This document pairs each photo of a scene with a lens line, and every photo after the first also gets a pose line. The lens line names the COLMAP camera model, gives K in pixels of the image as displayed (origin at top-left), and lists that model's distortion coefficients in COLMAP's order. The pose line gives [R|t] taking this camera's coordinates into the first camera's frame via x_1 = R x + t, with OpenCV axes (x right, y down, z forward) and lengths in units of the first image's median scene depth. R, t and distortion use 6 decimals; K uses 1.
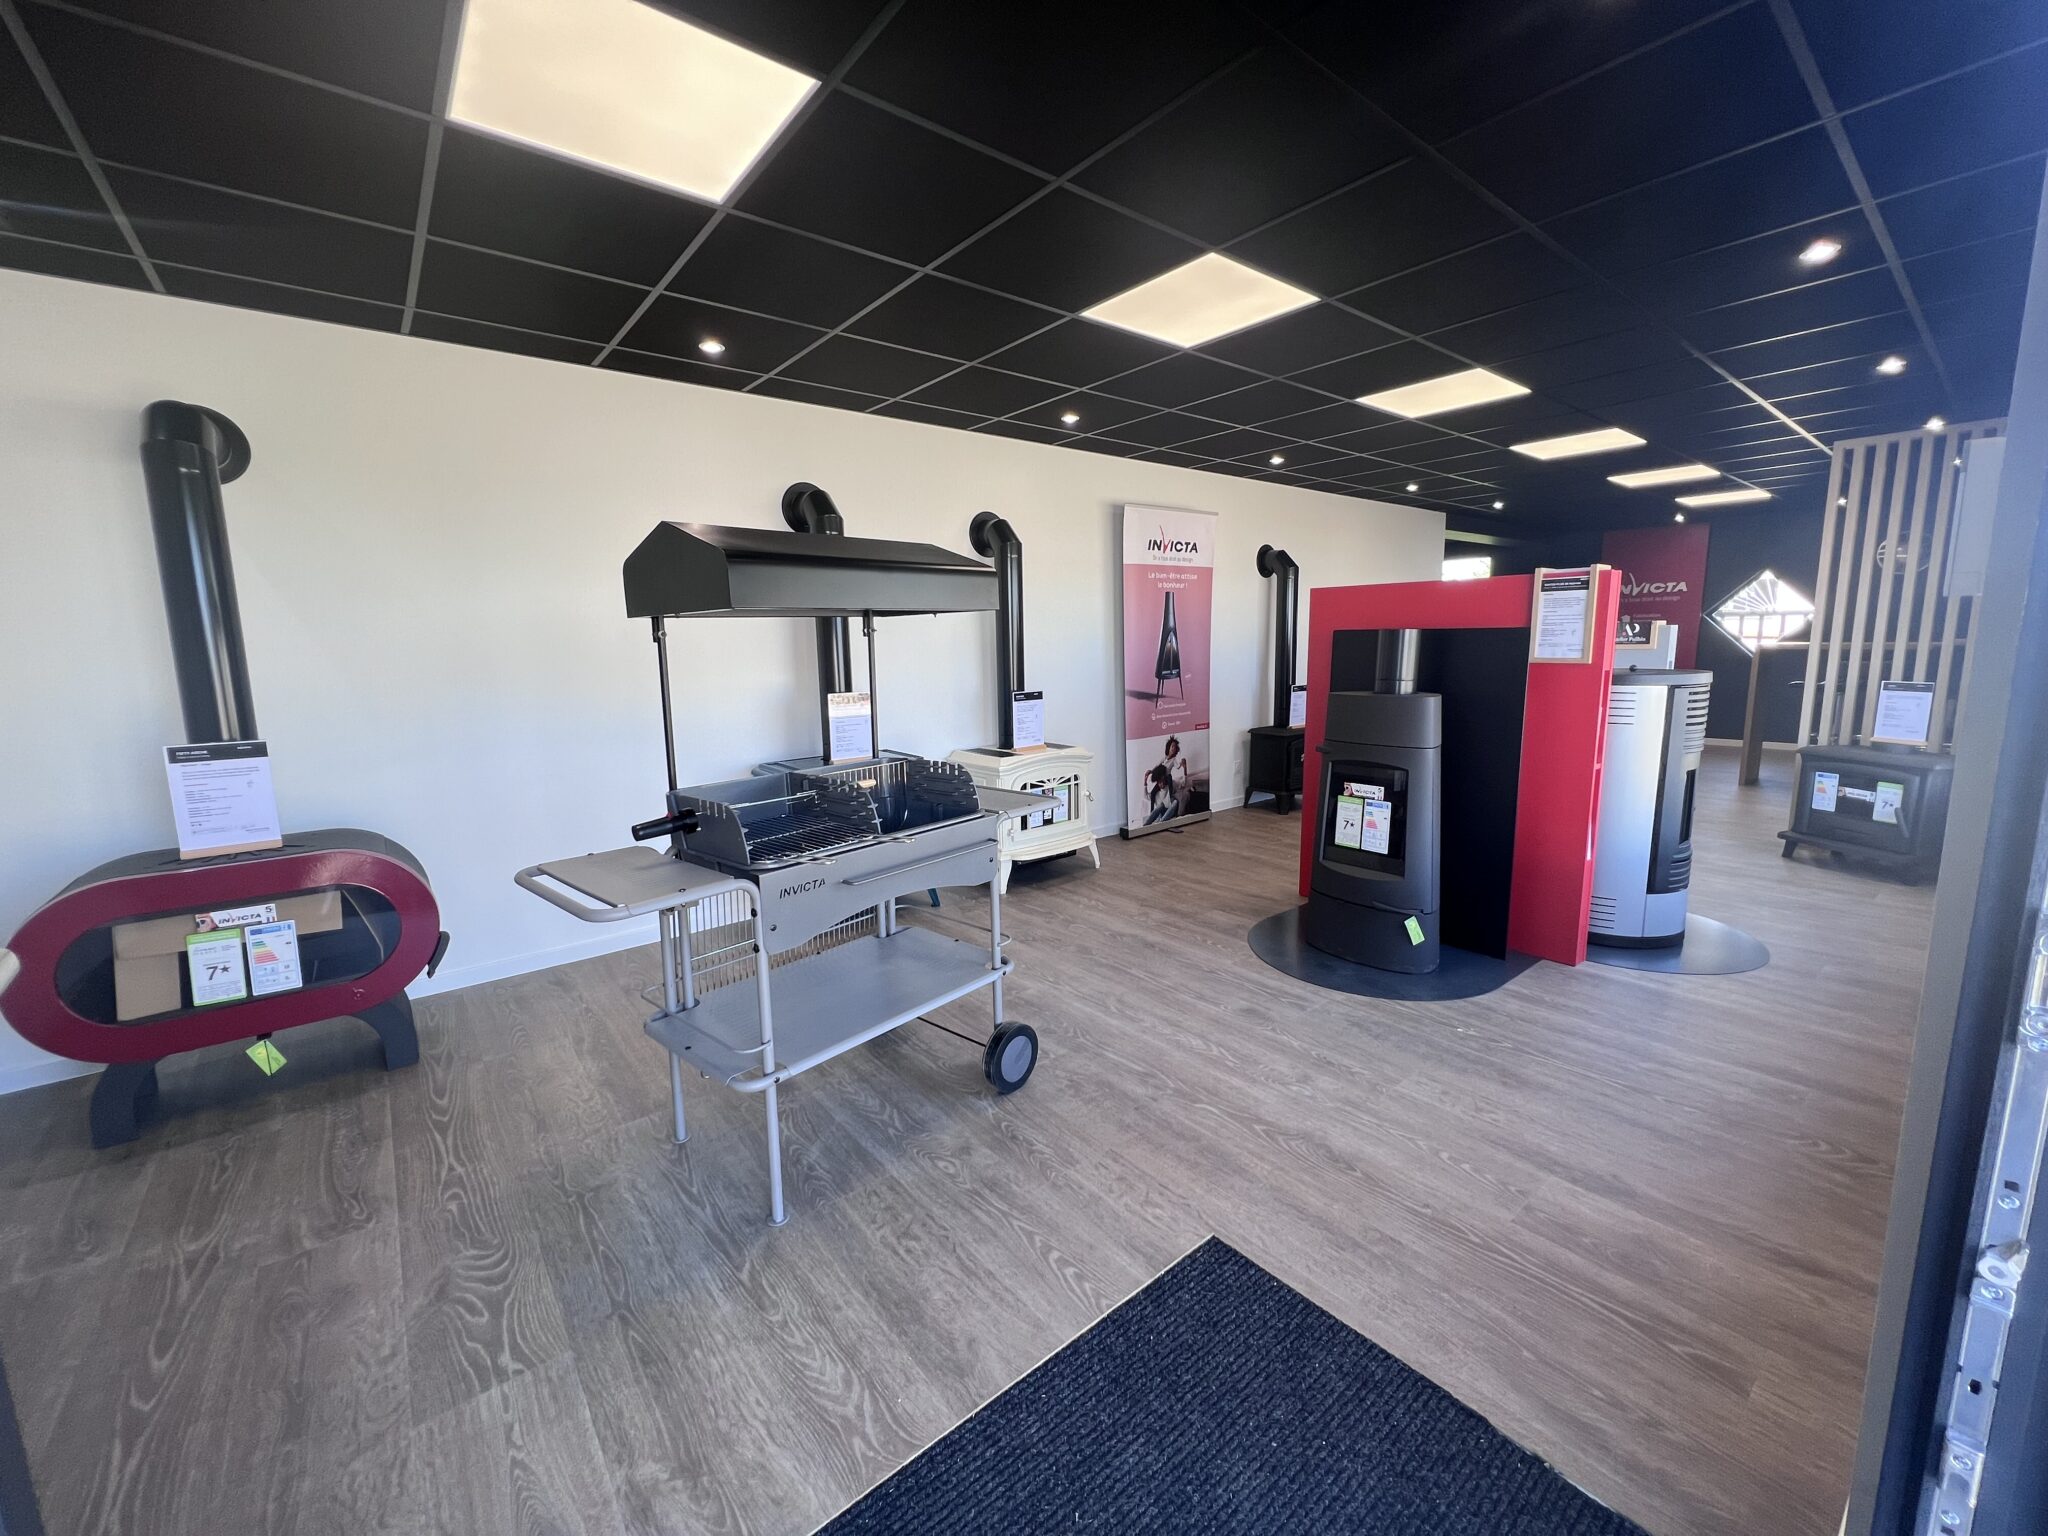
lens RADIAL K [[818.1, 0, 1024.4], [0, 818.1, 761.8], [0, 0, 1]] dist [-0.002378, 0.000242]
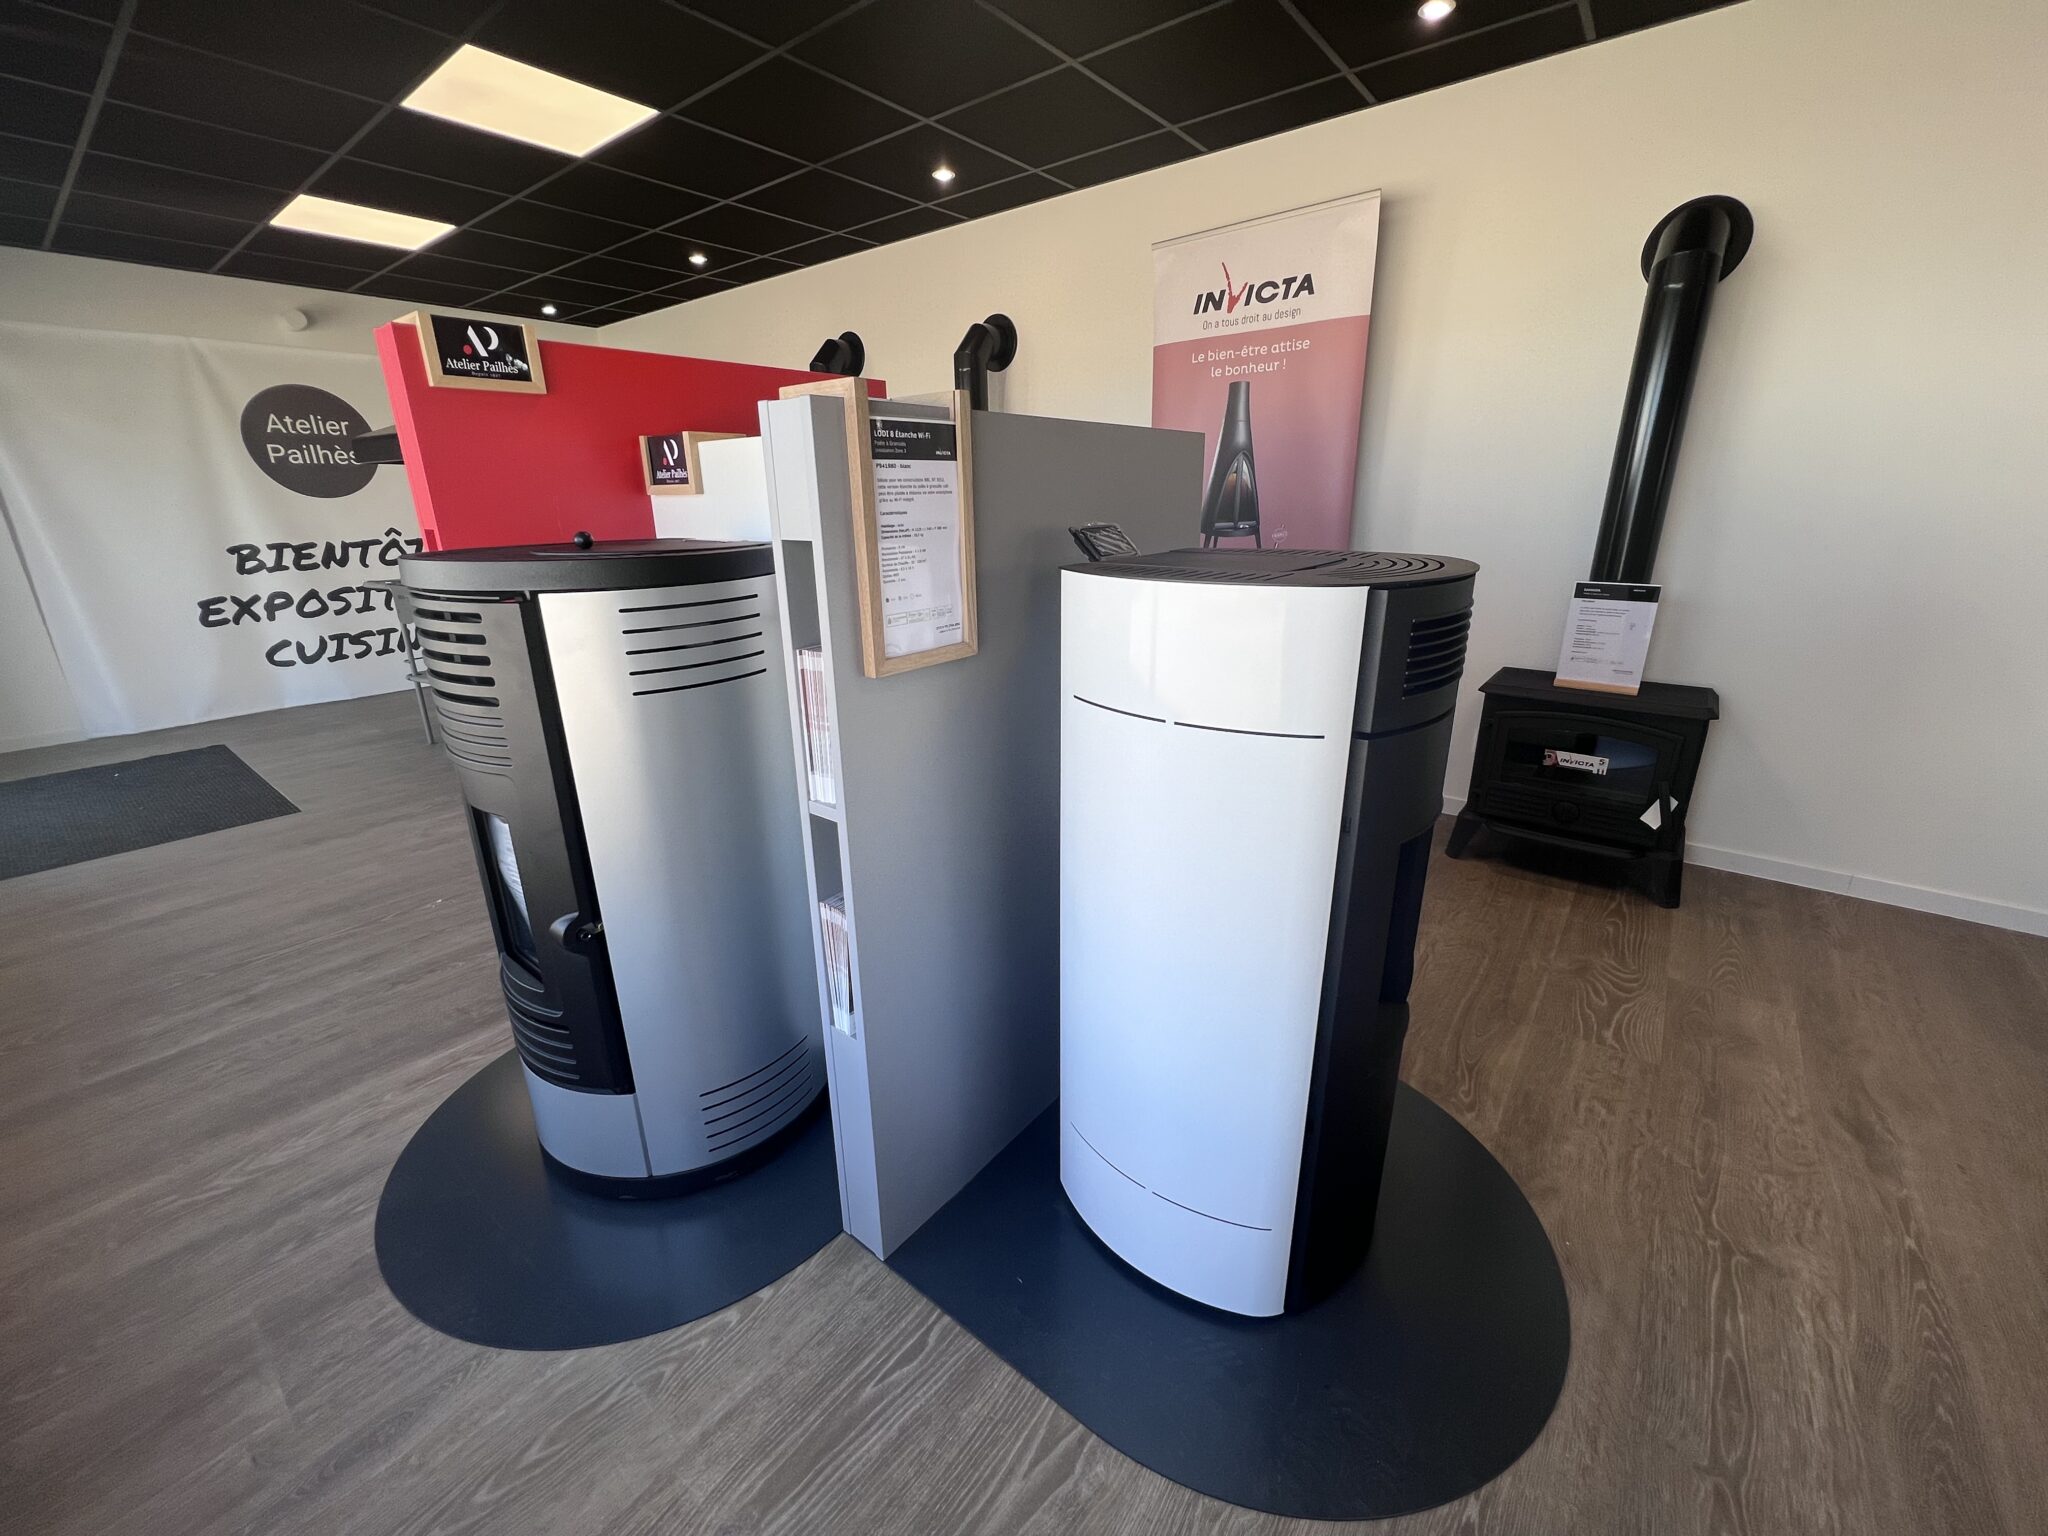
lens RADIAL K [[816.3, 0, 1019.6], [0, 816.3, 763.8], [0, 0, 1]] dist [-0.002113, 0.000295]
pose [[0.211455, 0.317309, -0.924447, 0.774929], [-0.131444, 0.946474, 0.294803, -0.100937], [0.968509, 0.059175, 0.241845, 0.725904]]
